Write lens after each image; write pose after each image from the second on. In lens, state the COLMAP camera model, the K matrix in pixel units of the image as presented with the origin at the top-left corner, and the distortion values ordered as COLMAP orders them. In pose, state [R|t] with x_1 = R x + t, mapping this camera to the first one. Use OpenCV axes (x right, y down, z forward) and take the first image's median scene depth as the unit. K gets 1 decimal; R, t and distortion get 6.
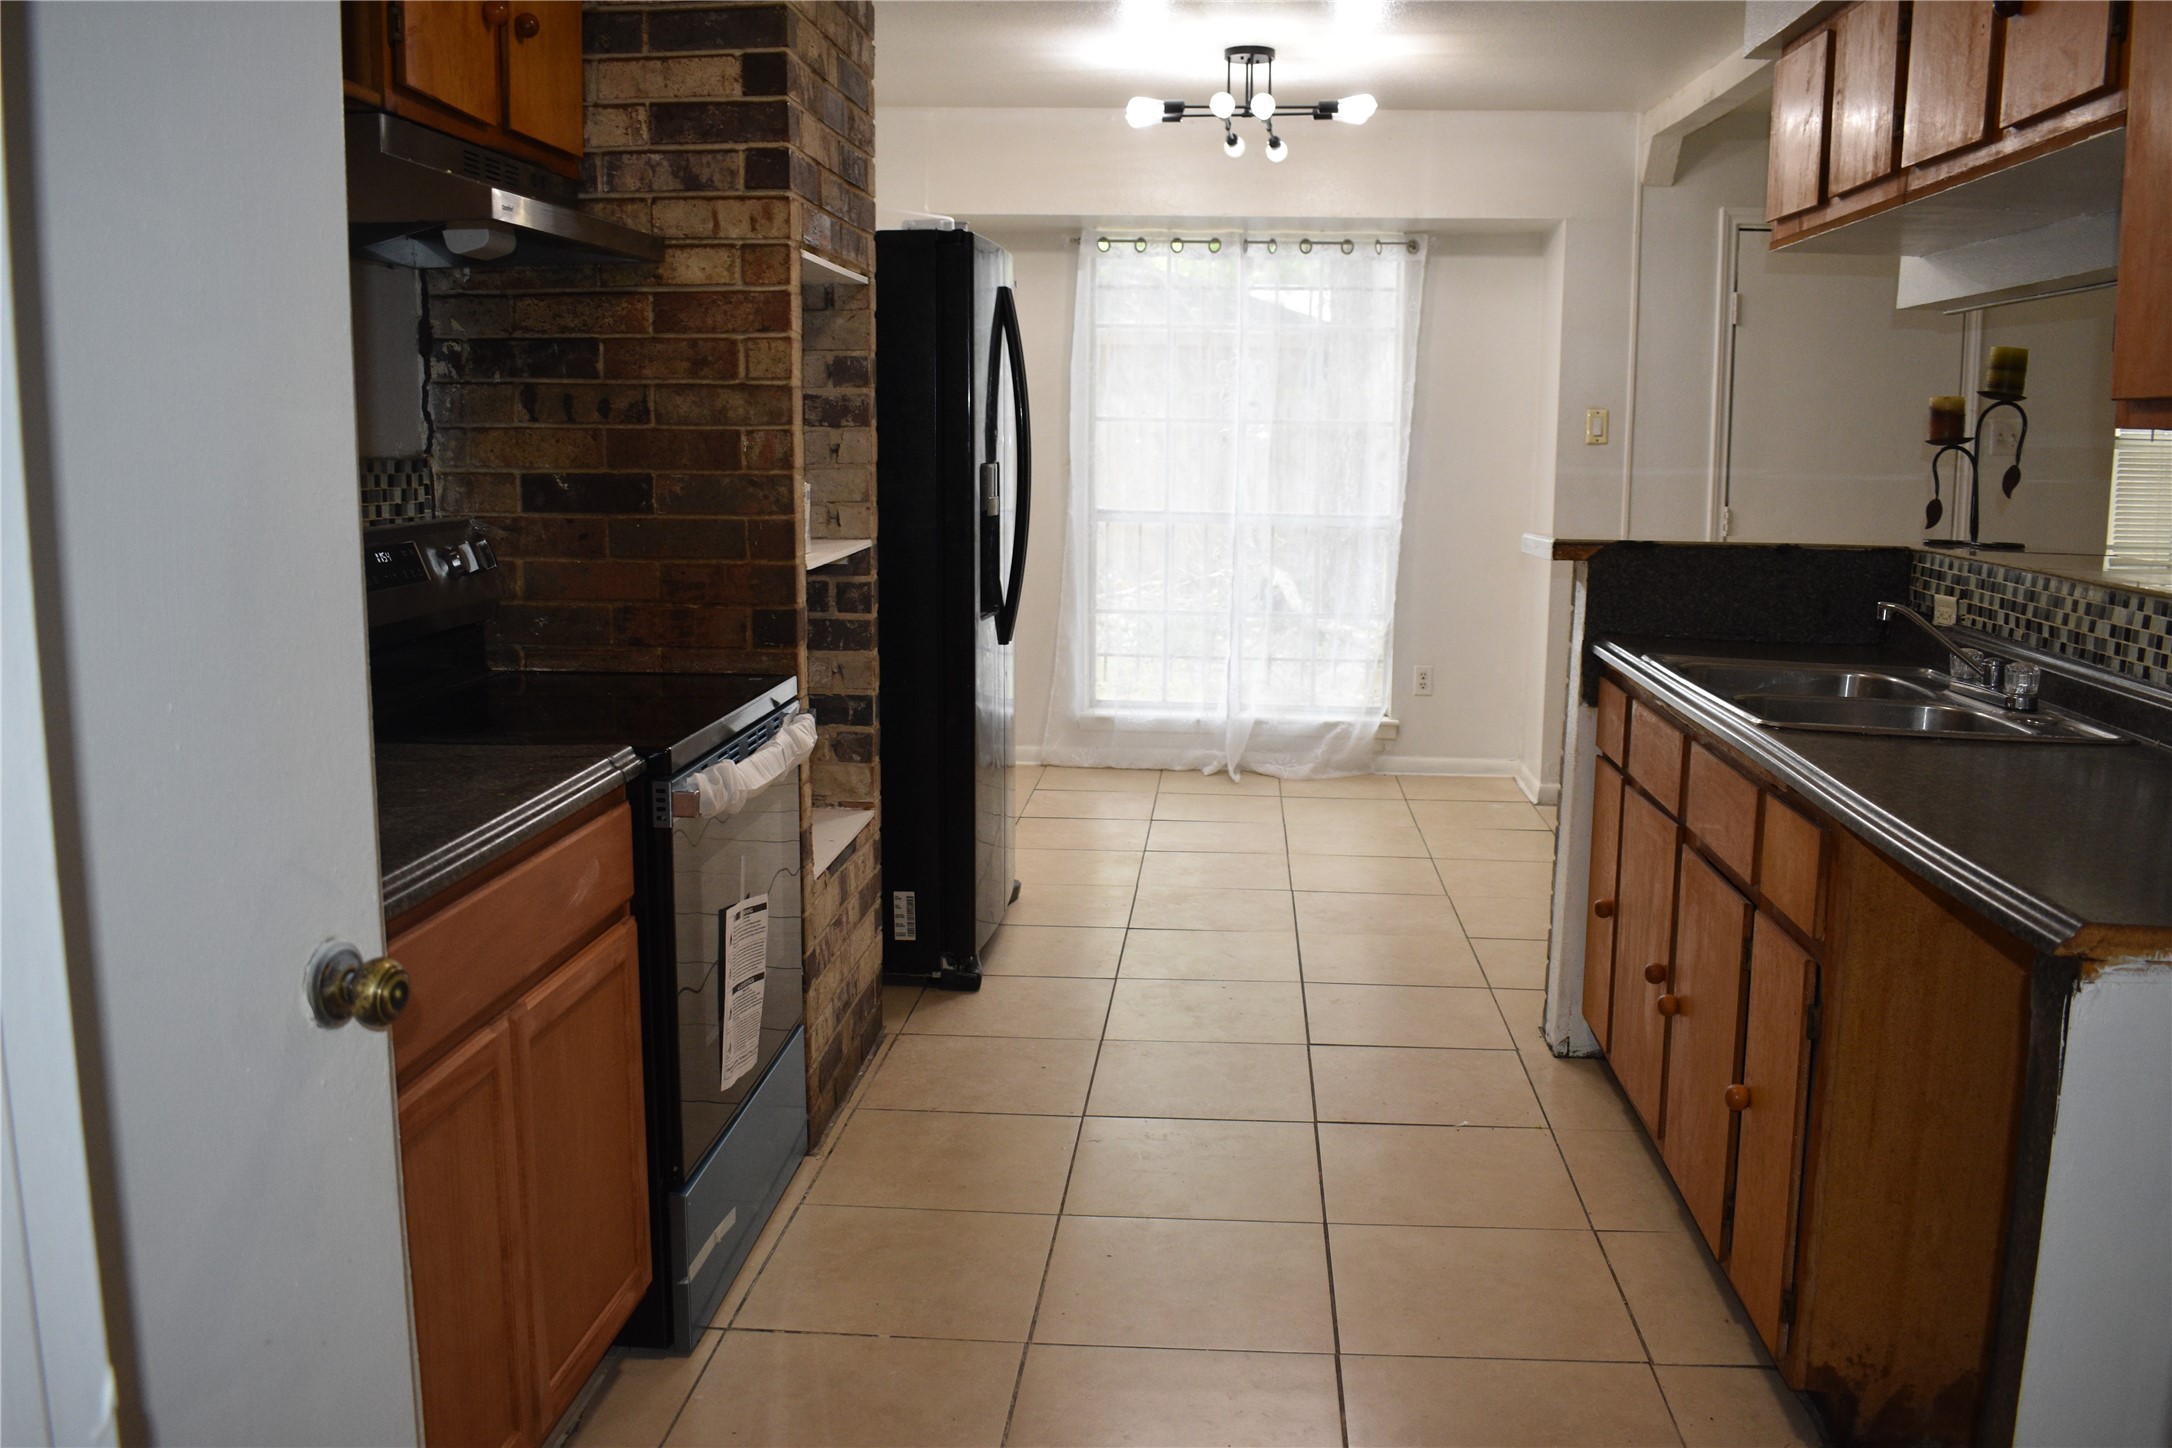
lens RADIAL K [[1825.5, 0, 1092.0], [0, 1825.5, 724.1], [0, 0, 1]] dist [-0.095561, 0.017015]
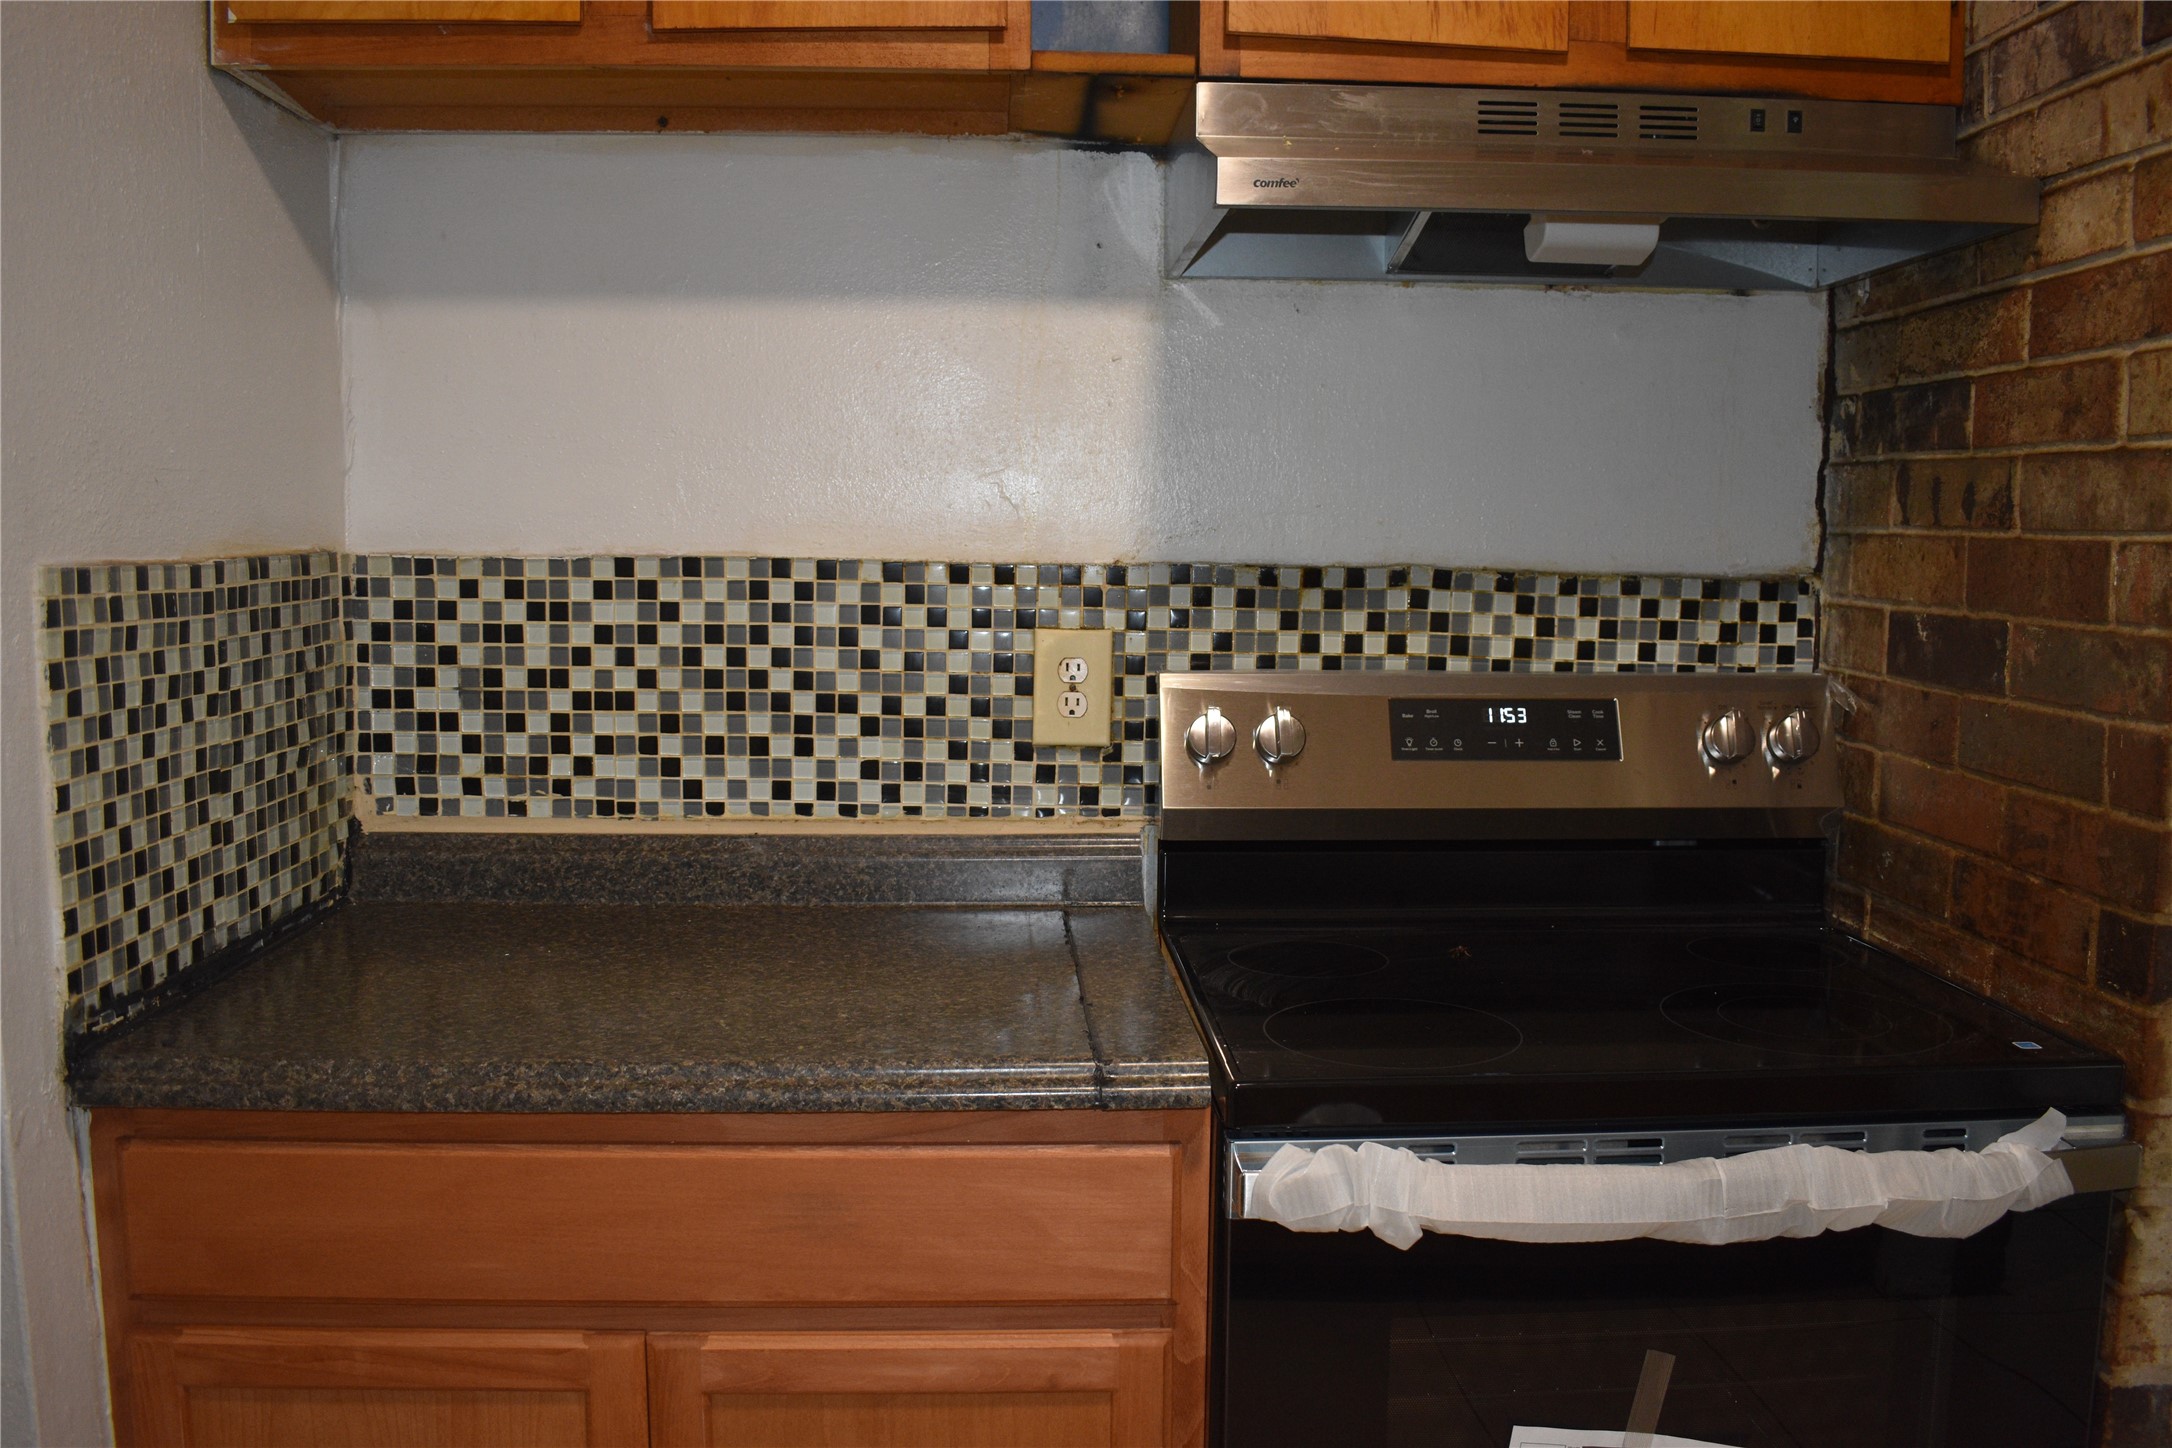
lens RADIAL K [[1825.5, 0, 1088.0], [0, 1825.5, 732.1], [0, 0, 1]] dist [-0.095561, 0.017015]
pose [[0.130512, 0.101946, -0.986191, 0.242060], [-0.163738, 0.983257, 0.079974, -0.102890], [0.977833, 0.151039, 0.145019, 0.657328]]
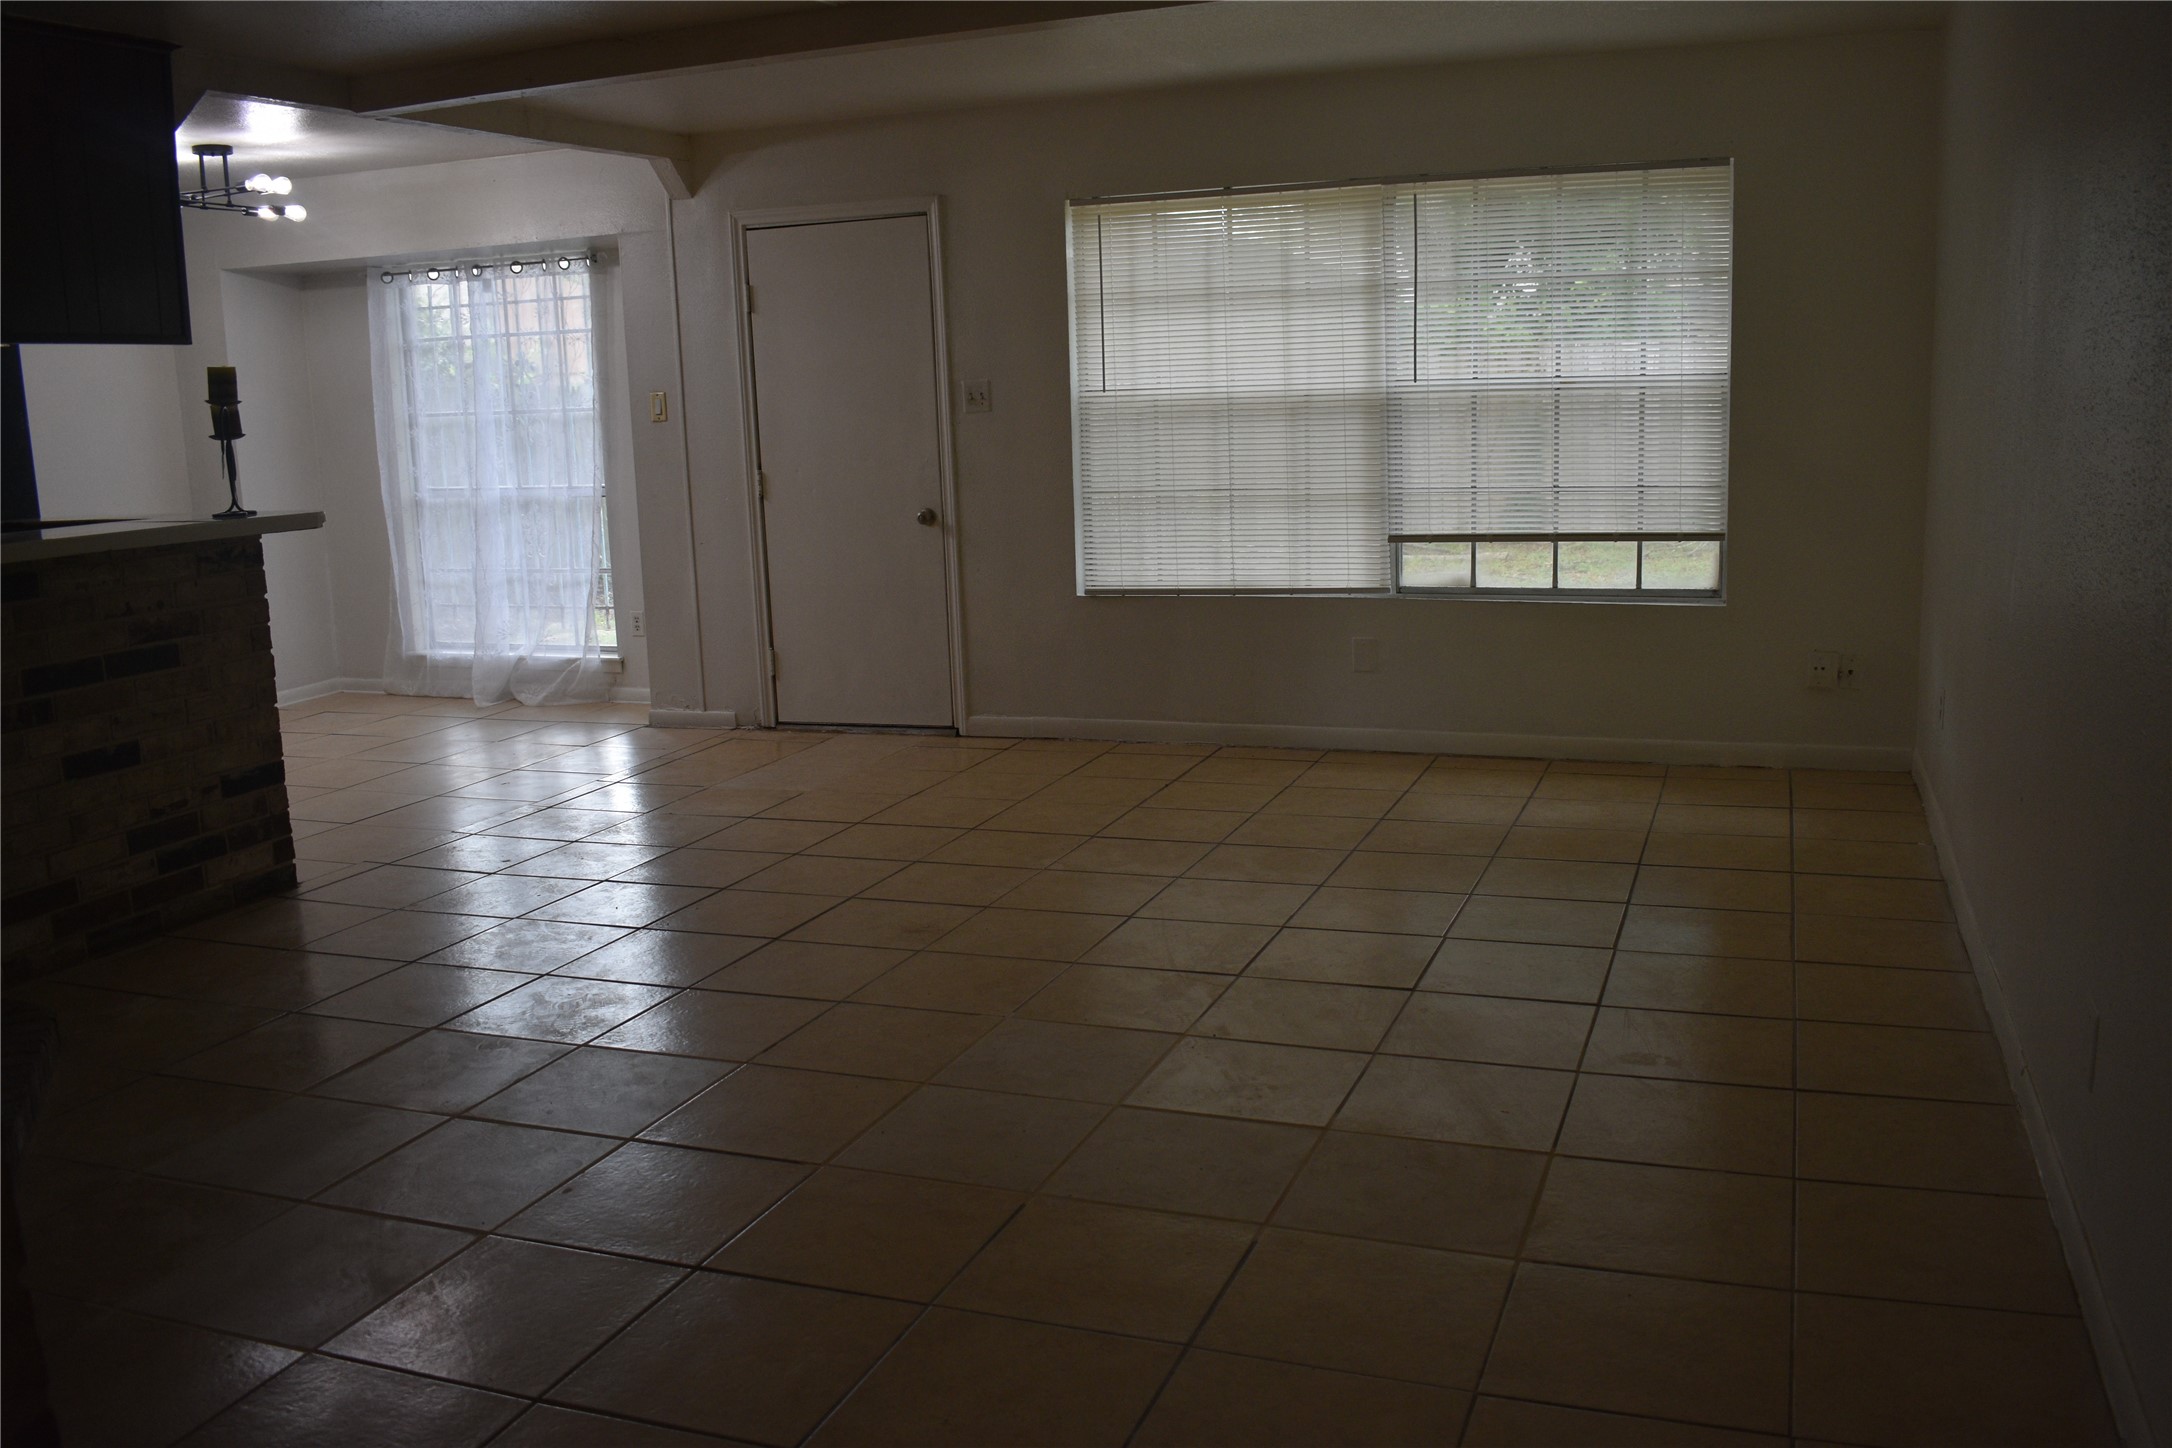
lens RADIAL K [[1825.5, 0, 1084.7], [0, 1825.5, 723.4], [0, 0, 1]] dist [-0.095561, 0.017015]
pose [[0.958317, 0.009117, -0.285561, 1.756751], [-0.002403, 0.999713, 0.023854, 0.026944], [0.285696, -0.022173, 0.958064, -0.116285]]
